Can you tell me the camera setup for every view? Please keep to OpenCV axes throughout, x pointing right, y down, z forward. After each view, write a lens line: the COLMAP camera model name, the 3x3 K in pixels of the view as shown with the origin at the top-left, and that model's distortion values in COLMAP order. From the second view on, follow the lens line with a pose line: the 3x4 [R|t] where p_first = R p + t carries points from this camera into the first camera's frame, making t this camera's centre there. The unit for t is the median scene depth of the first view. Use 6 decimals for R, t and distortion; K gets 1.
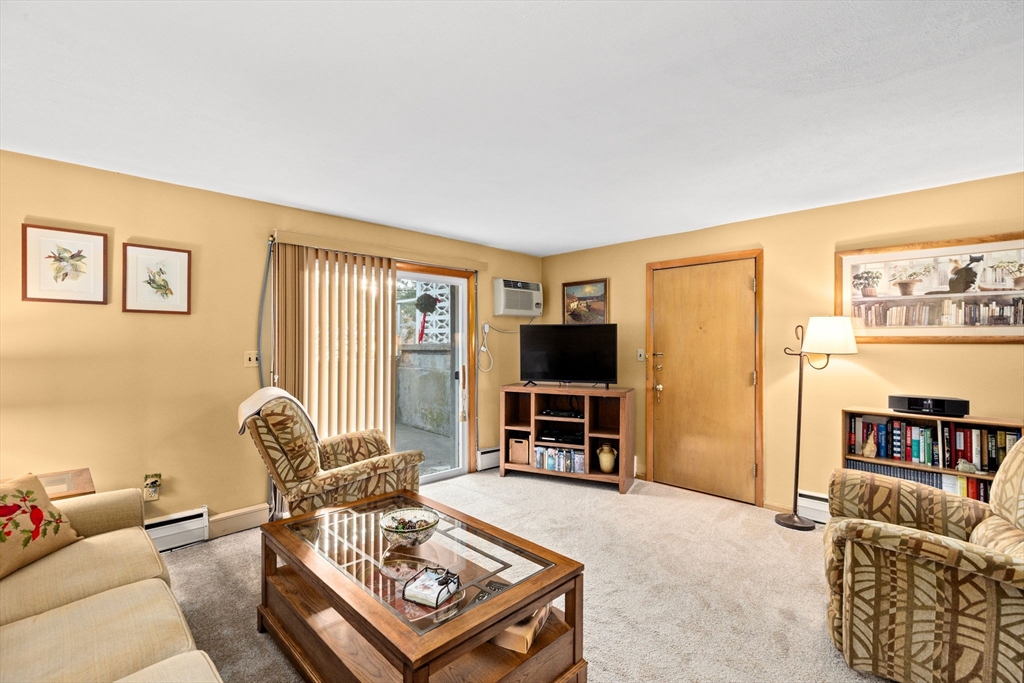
lens RADIAL K [[461.5, 0, 518.7], [0, 461.5, 341.9], [0, 0, 1]] dist [-0.010527, 0.007047]
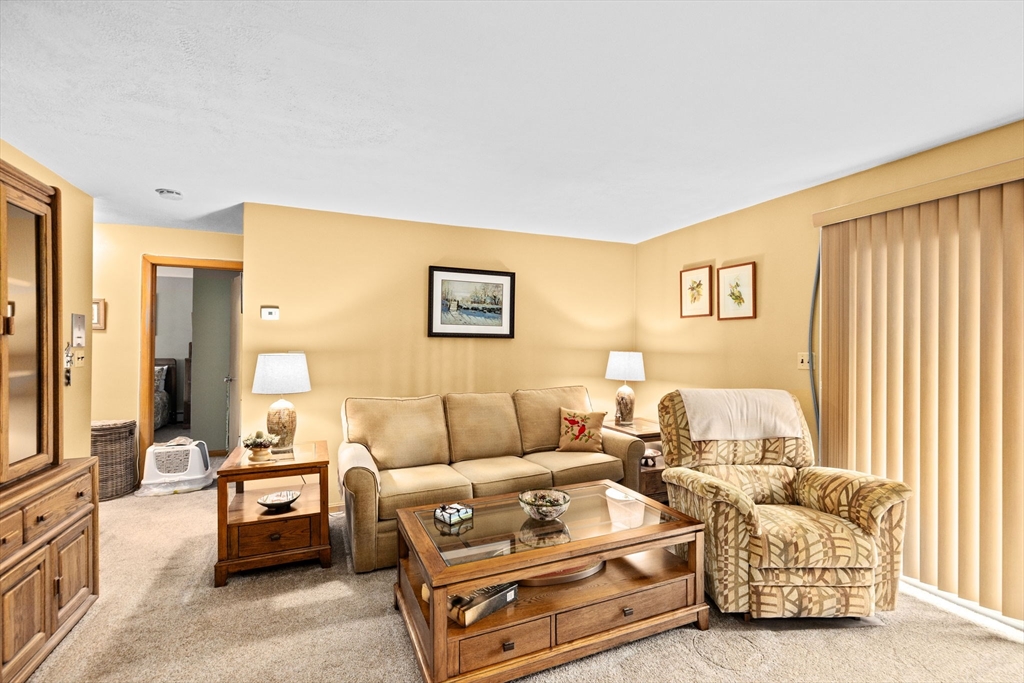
lens RADIAL K [[461.5, 0, 516.5], [0, 461.5, 341.5], [0, 0, 1]] dist [-0.010527, 0.007047]
pose [[-0.379044, -0.009405, -0.925331, 0.488633], [-0.003456, 0.999956, -0.008748, 0.007287], [0.925372, -0.000118, -0.379059, 0.803255]]
